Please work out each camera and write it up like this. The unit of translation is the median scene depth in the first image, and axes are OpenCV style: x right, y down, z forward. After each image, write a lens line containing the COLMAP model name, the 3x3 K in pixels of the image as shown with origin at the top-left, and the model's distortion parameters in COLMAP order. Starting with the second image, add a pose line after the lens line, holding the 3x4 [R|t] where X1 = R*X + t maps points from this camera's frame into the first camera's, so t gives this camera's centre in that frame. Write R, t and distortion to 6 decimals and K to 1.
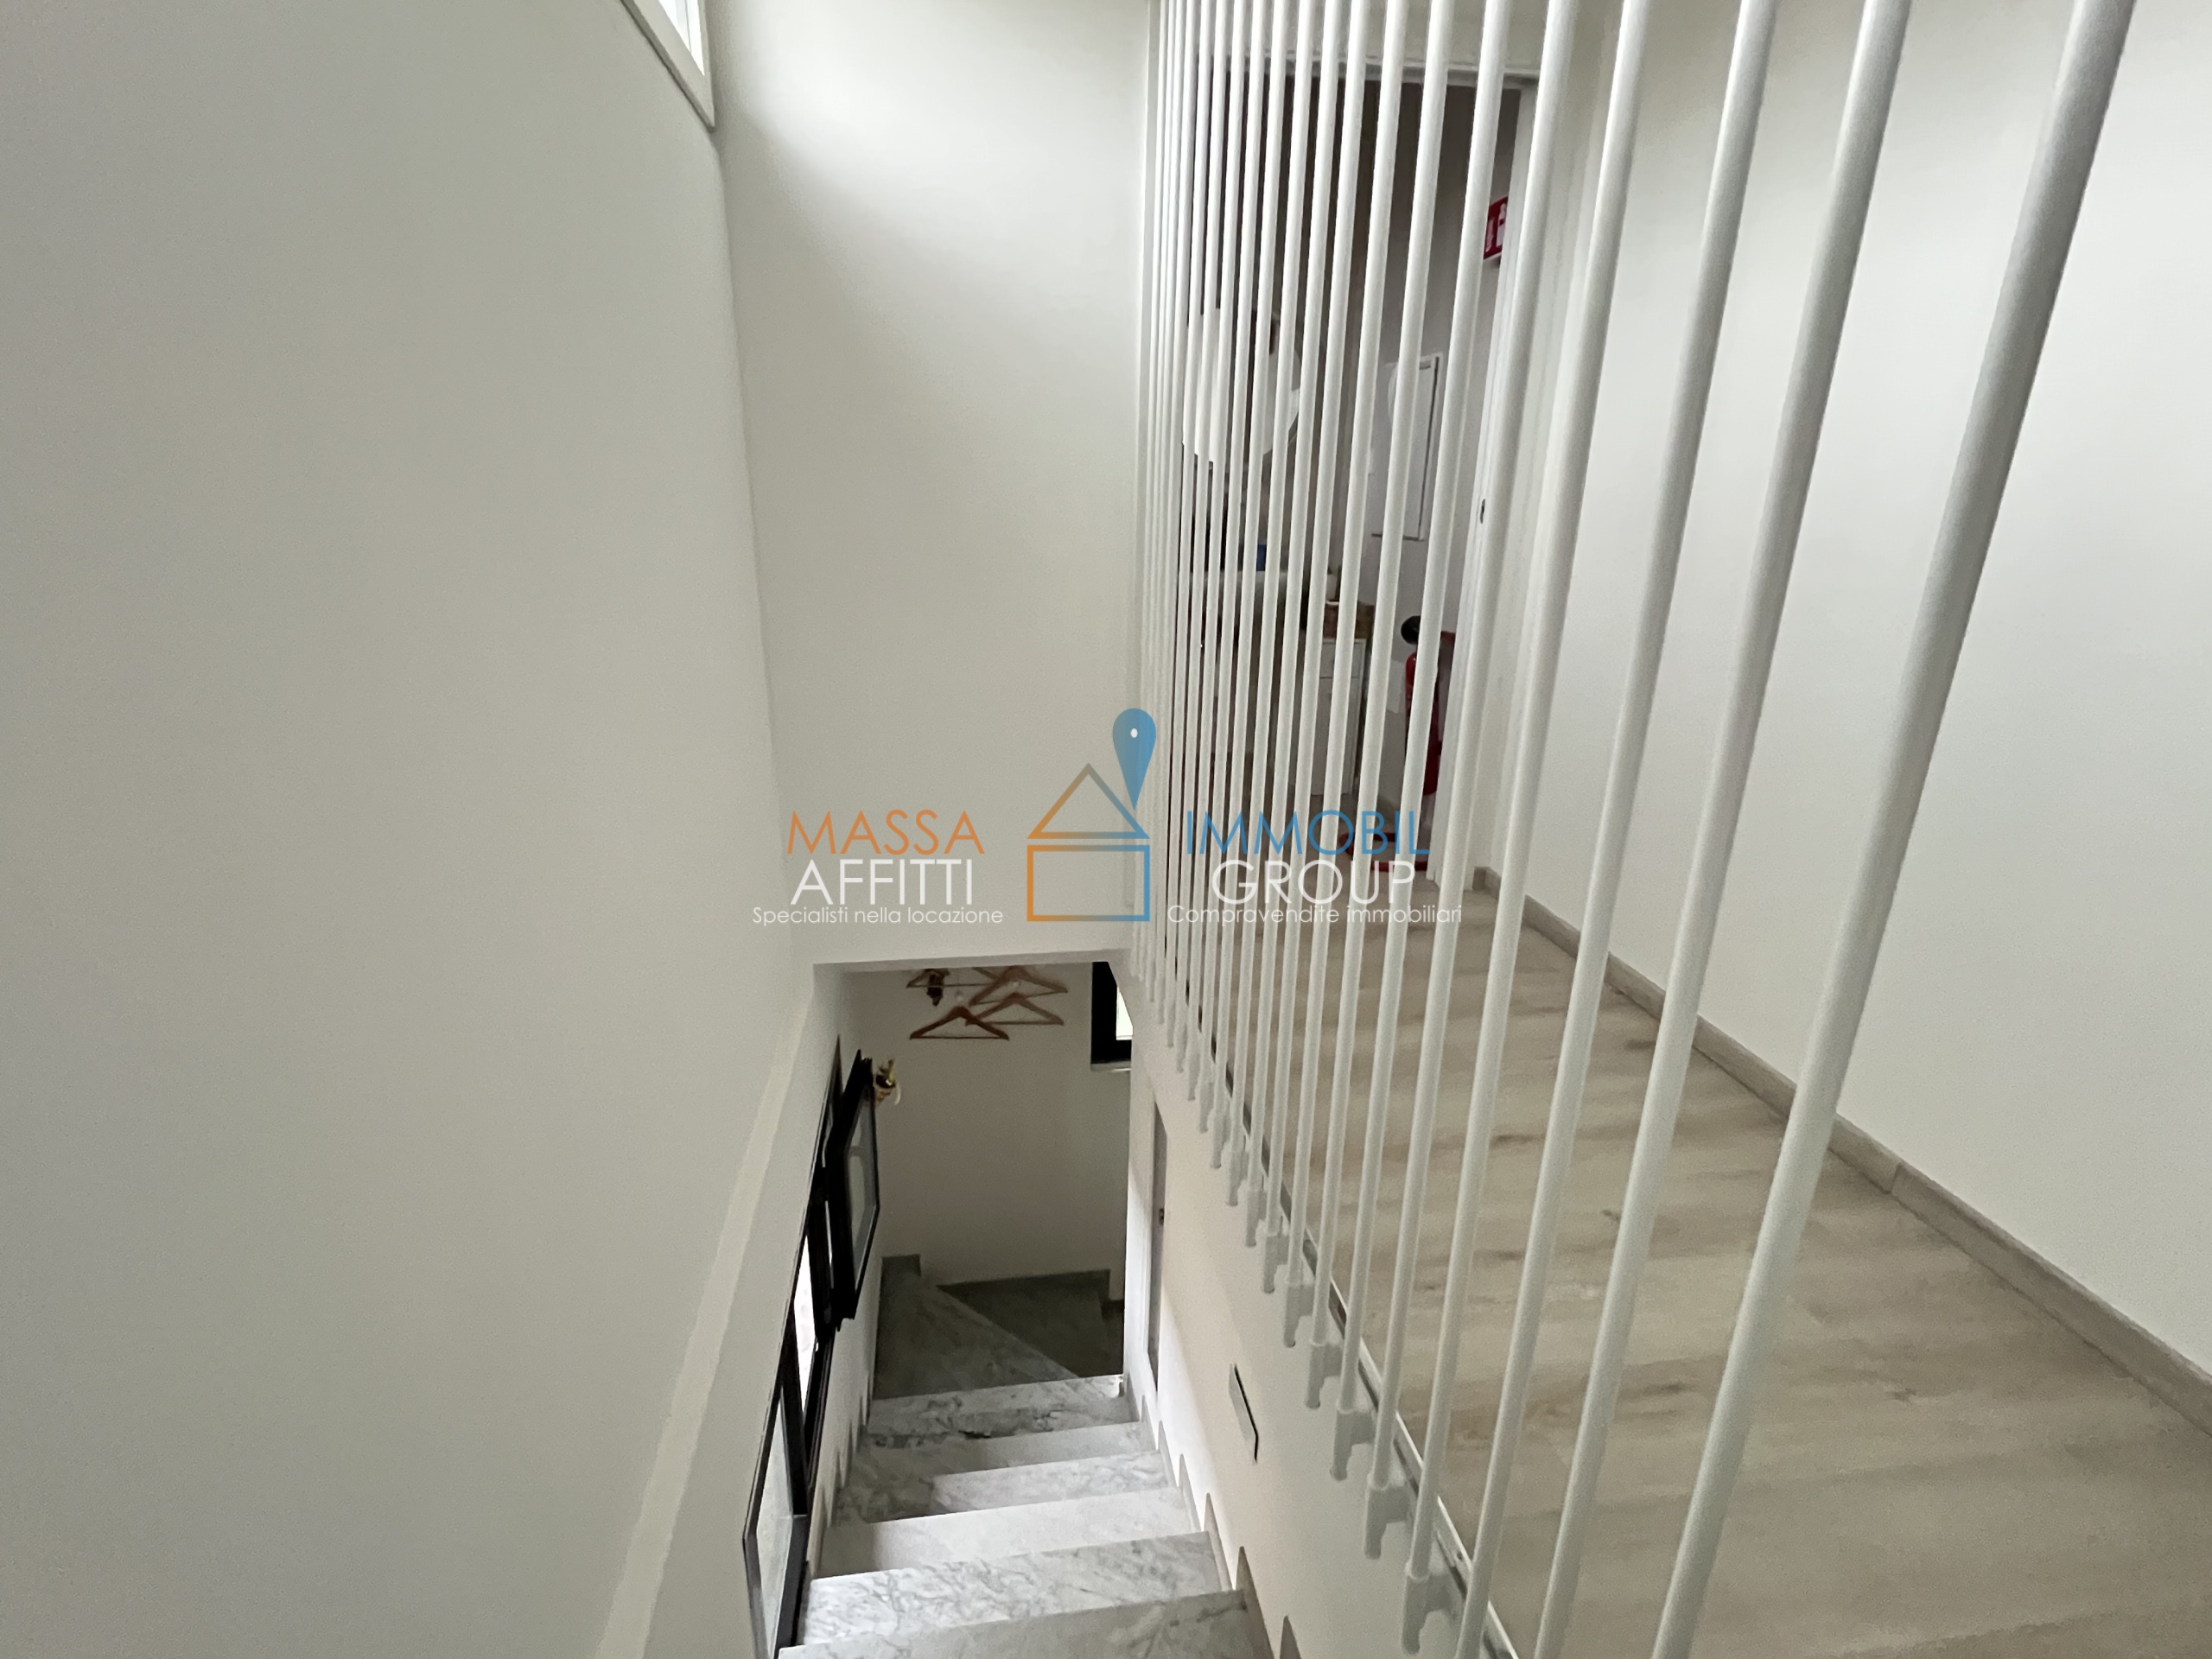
lens RADIAL K [[1043.8, 0, 1108.0], [0, 1043.8, 836.0], [0, 0, 1]] dist [0.003194, 0.000425]
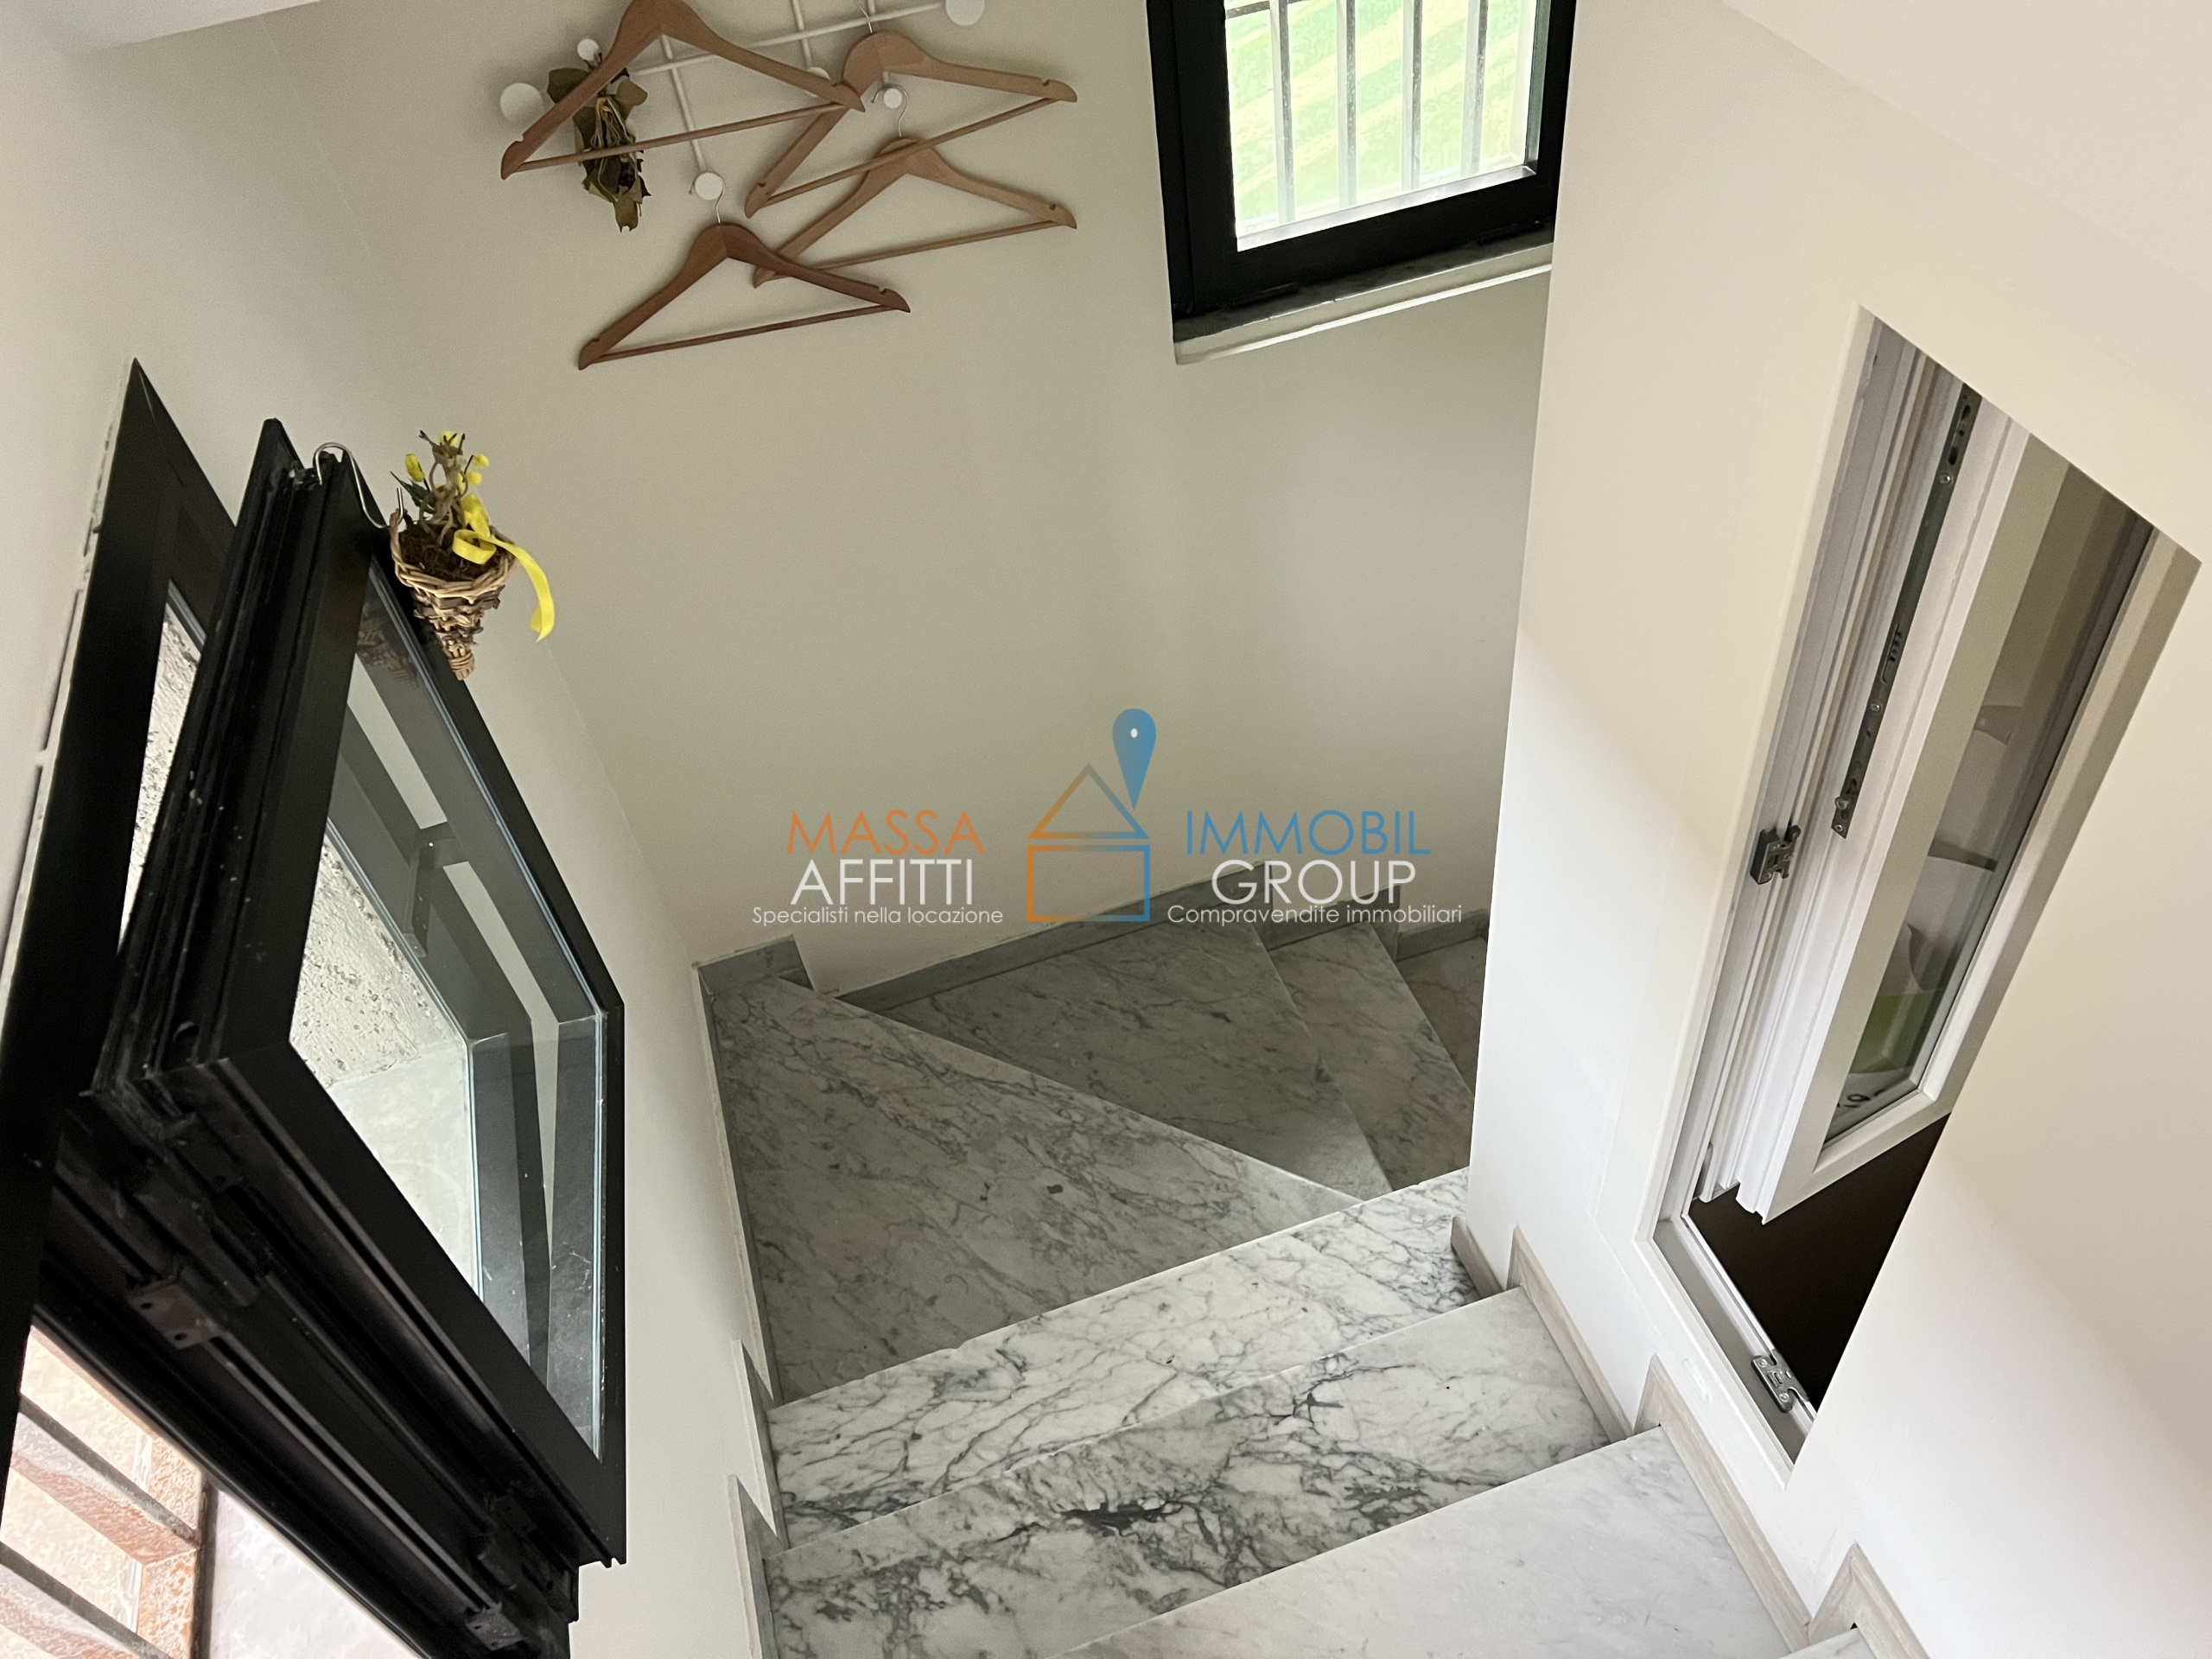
lens RADIAL K [[1664.4, 0, 1103.1], [0, 1664.4, 836.2], [0, 0, 1]] dist [0.044285, -0.000254]
pose [[0.980626, -0.194978, 0.018859, -0.080331], [0.164485, 0.871881, 0.461268, 0.116923], [-0.106379, -0.449229, 0.887061, 0.509769]]
